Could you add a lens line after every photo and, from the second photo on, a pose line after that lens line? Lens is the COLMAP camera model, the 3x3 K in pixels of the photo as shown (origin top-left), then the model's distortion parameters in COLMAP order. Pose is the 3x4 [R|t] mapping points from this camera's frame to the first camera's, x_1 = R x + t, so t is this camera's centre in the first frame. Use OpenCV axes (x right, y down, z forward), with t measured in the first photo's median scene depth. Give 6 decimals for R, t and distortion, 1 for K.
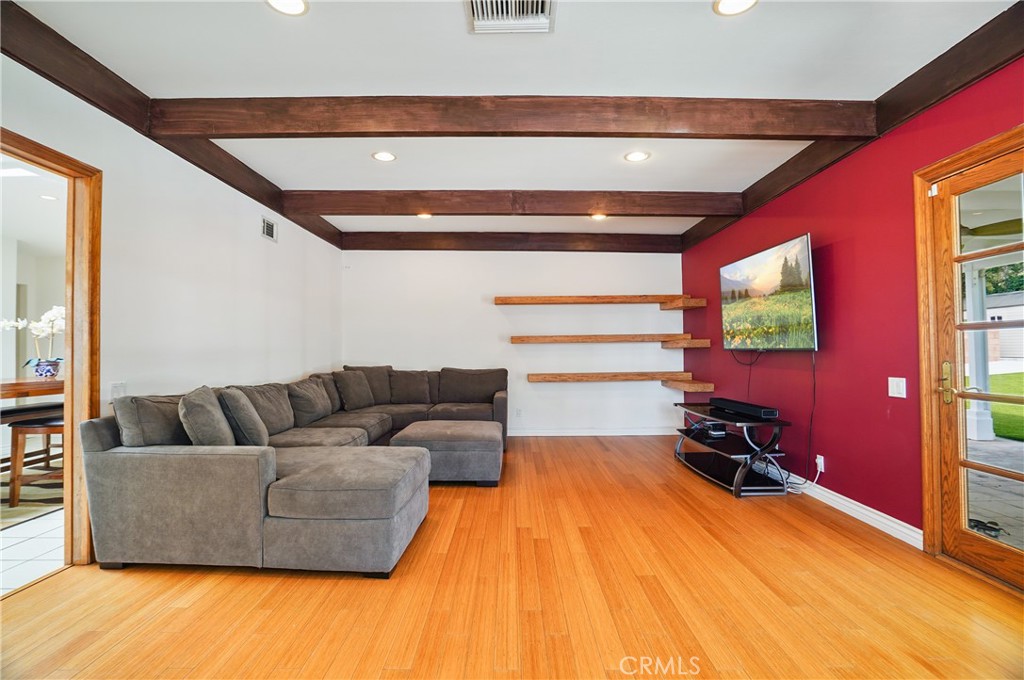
lens RADIAL K [[479.3, 0, 514.5], [0, 479.3, 336.3], [0, 0, 1]] dist [-0.068412, 0.038158]
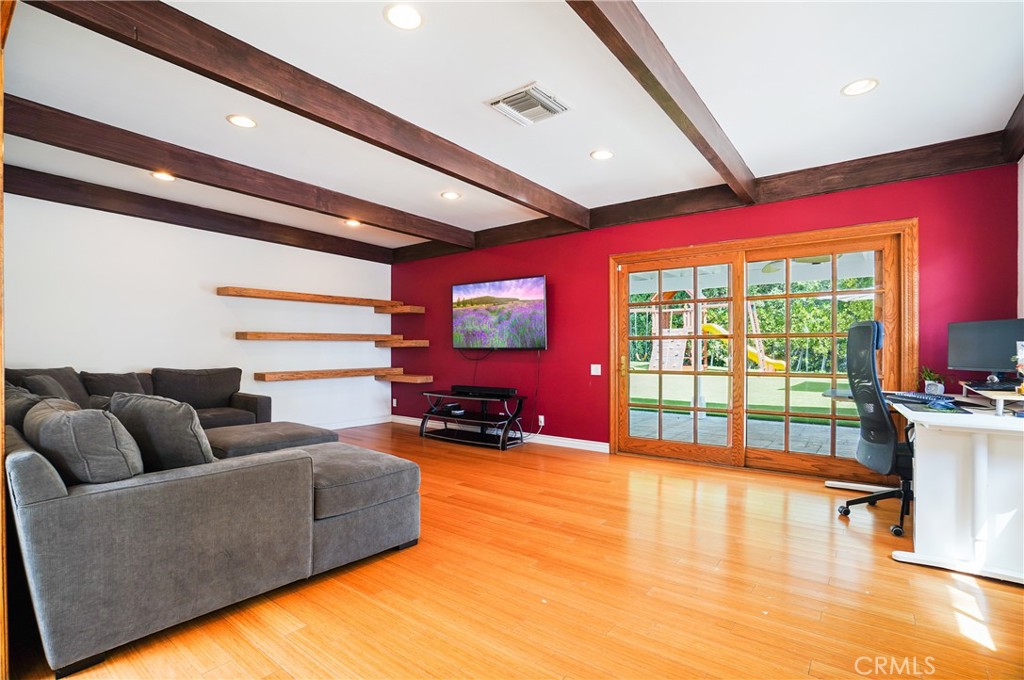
lens RADIAL K [[490.4, 0, 510.7], [0, 490.4, 345.1], [0, 0, 1]] dist [-0.003200, 0.000044]
pose [[0.614079, 0.013600, 0.789127, -0.825613], [-0.028815, 0.999571, 0.005196, 0.010848], [-0.788718, -0.025929, 0.614208, 0.069831]]
